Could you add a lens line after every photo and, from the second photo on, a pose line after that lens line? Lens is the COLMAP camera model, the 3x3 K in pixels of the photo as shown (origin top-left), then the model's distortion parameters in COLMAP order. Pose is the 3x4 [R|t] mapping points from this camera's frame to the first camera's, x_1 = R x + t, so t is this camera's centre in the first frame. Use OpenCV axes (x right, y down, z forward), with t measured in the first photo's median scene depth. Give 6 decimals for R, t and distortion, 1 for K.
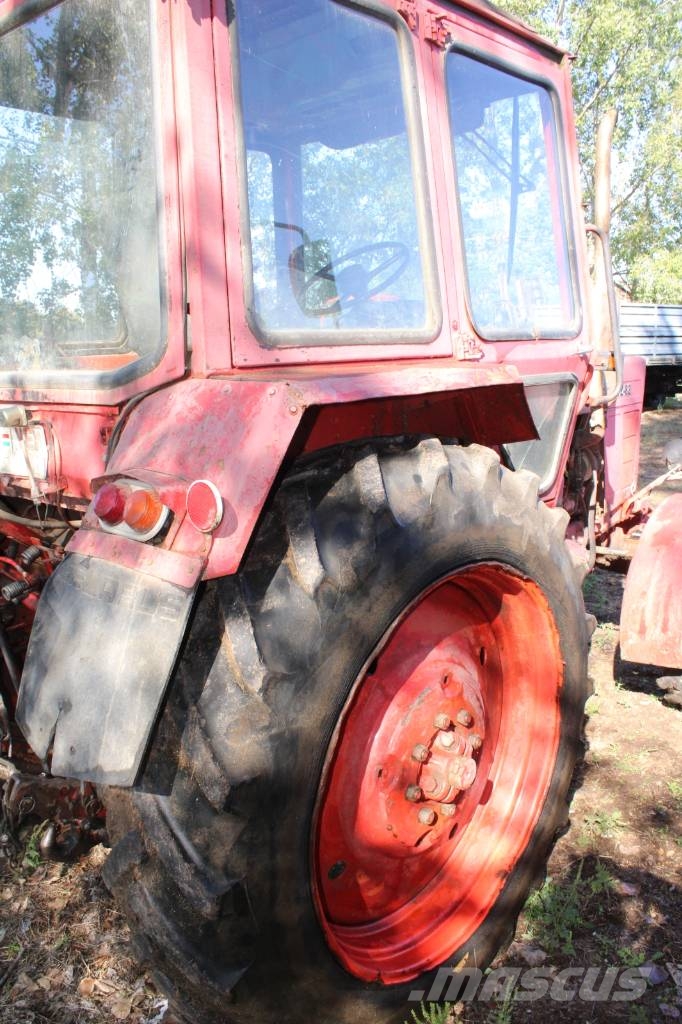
lens RADIAL K [[856.8, 0, 341.0], [0, 856.8, 512.0], [0, 0, 1]] dist [-0.154995, 0.132015]
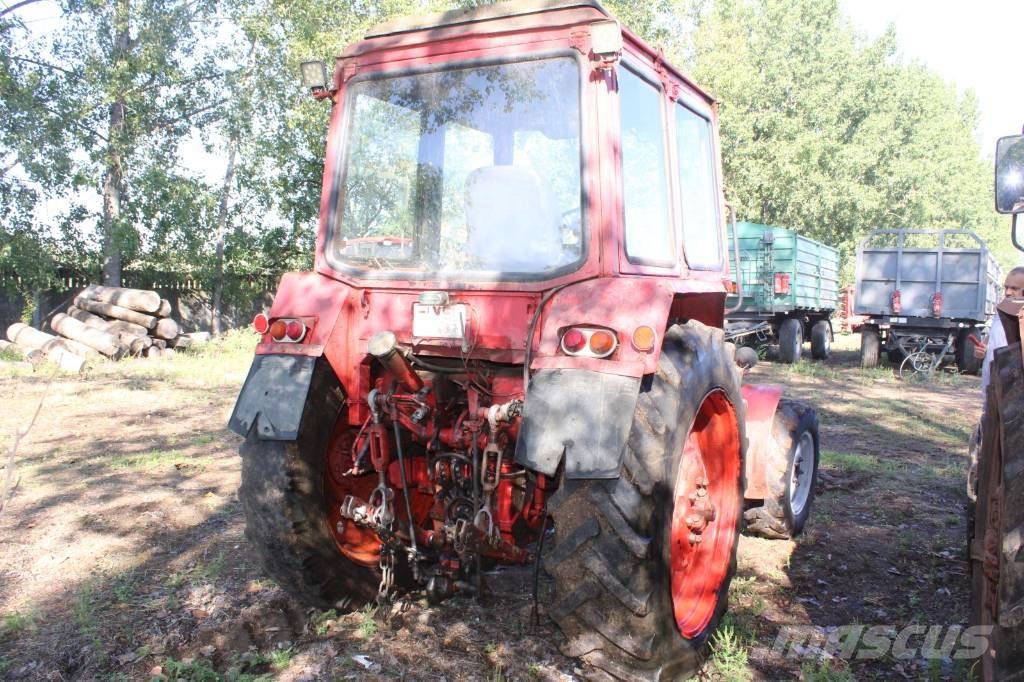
lens RADIAL K [[864.6, 0, 508.2], [0, 864.6, 340.0], [0, 0, 1]] dist [-0.156460, 0.131493]
pose [[0.972114, 0.026826, 0.232968, -0.483621], [0.004646, 0.991038, -0.133502, 0.137143], [-0.234462, 0.130861, 0.963277, -0.451936]]
